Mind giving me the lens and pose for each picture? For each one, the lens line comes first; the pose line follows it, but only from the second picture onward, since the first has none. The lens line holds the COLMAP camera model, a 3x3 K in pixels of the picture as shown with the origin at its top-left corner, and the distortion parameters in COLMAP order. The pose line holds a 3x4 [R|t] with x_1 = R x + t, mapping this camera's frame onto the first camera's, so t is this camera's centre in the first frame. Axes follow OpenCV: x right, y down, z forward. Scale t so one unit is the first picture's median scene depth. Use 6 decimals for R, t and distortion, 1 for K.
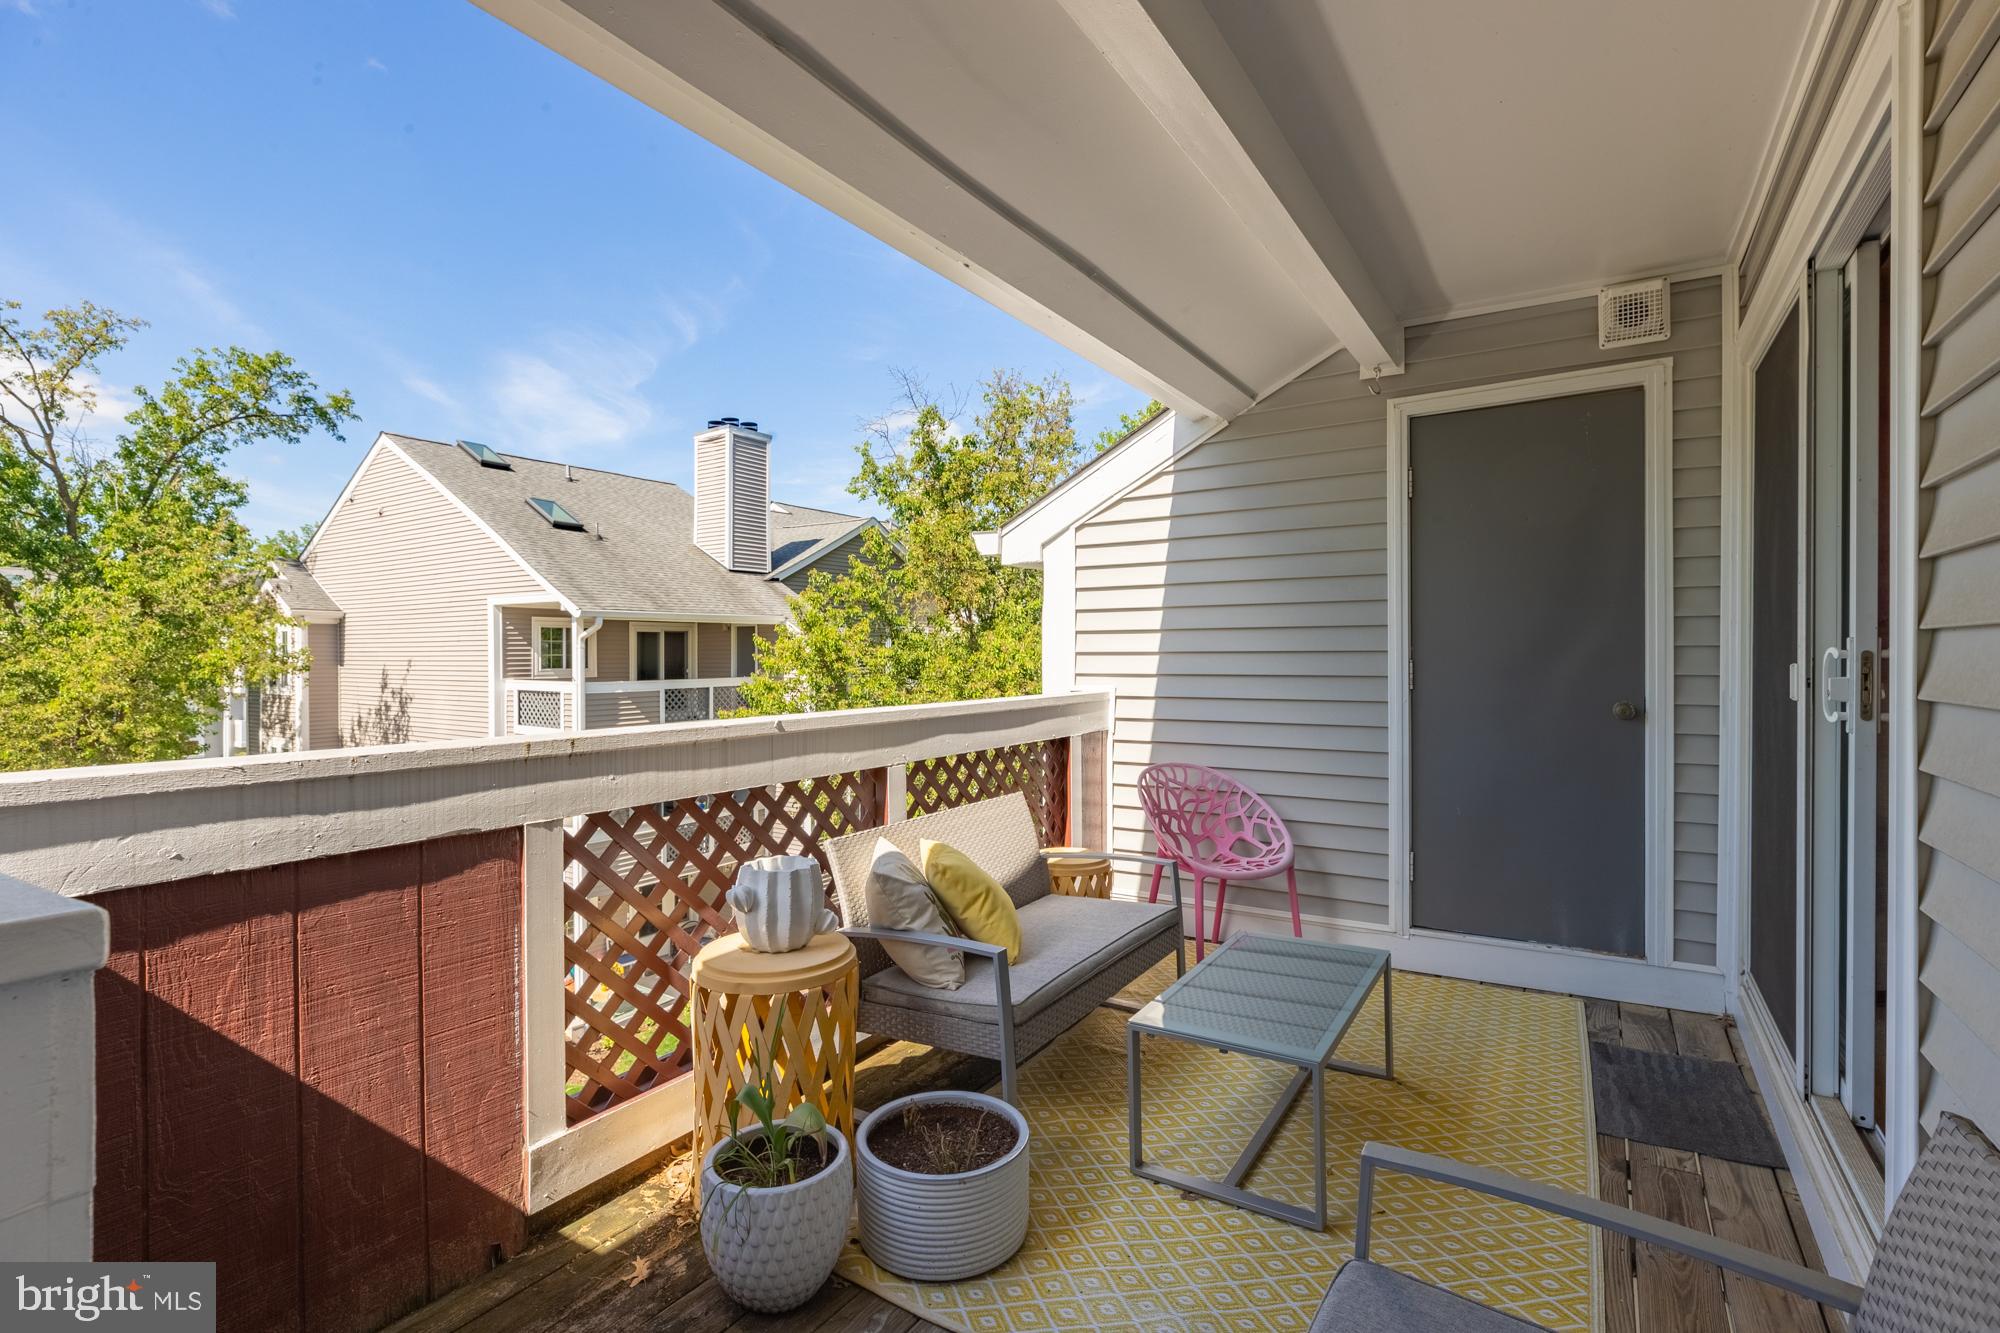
lens RADIAL K [[911.5, 0, 1005.8], [0, 911.5, 651.7], [0, 0, 1]] dist [-0.009749, 0.004631]
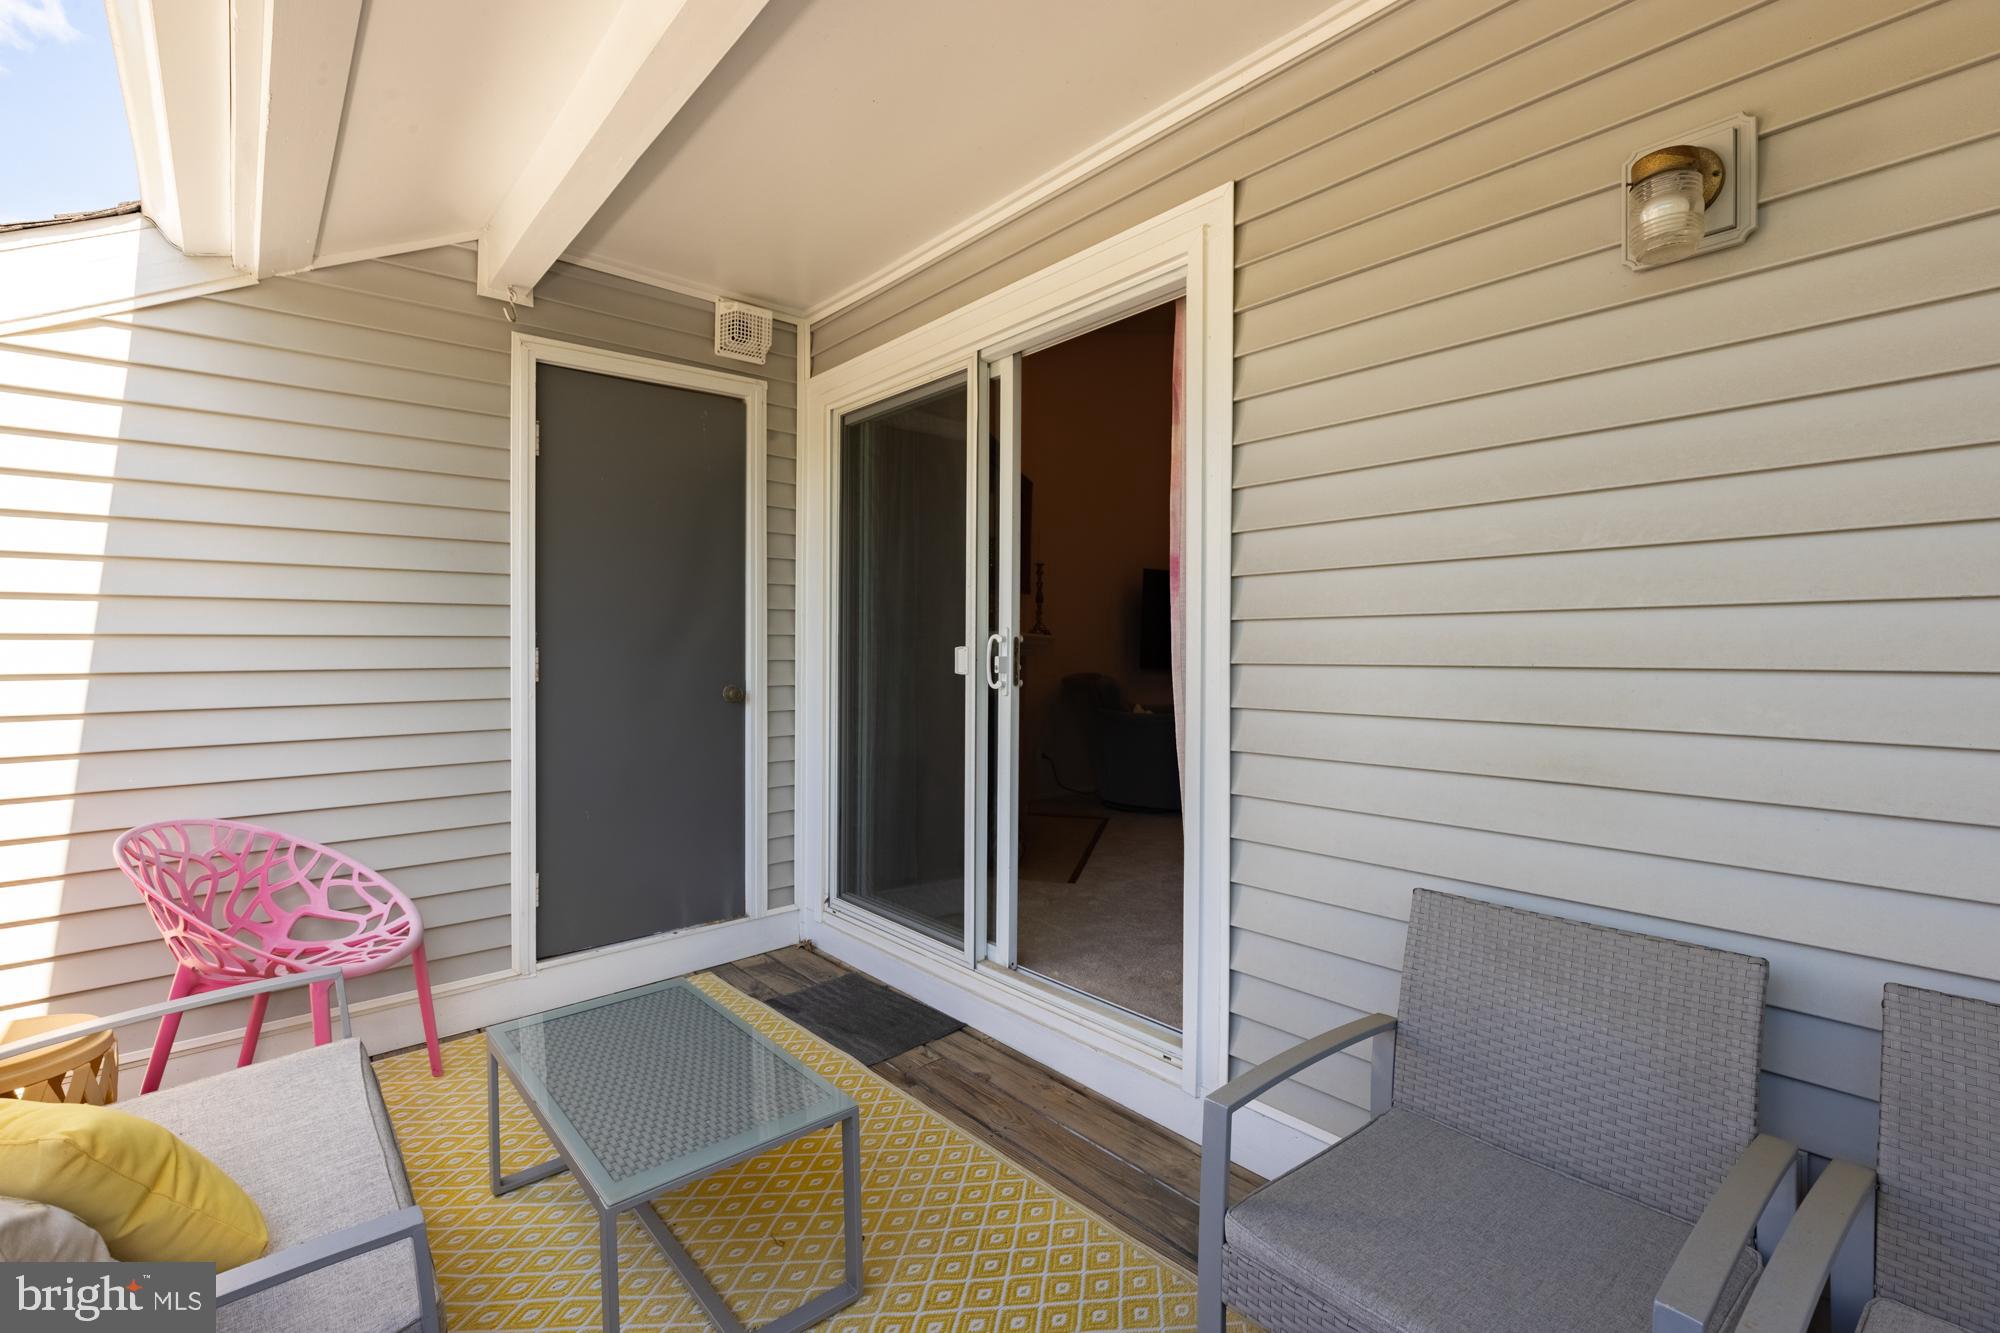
lens RADIAL K [[911.5, 0, 1006.5], [0, 911.5, 652.6], [0, 0, 1]] dist [-0.009749, 0.004631]
pose [[0.283055, -0.002720, 0.959100, -0.251892], [-0.002388, 0.999991, 0.003541, 0.009803], [-0.959101, -0.003293, 0.283046, 0.347797]]
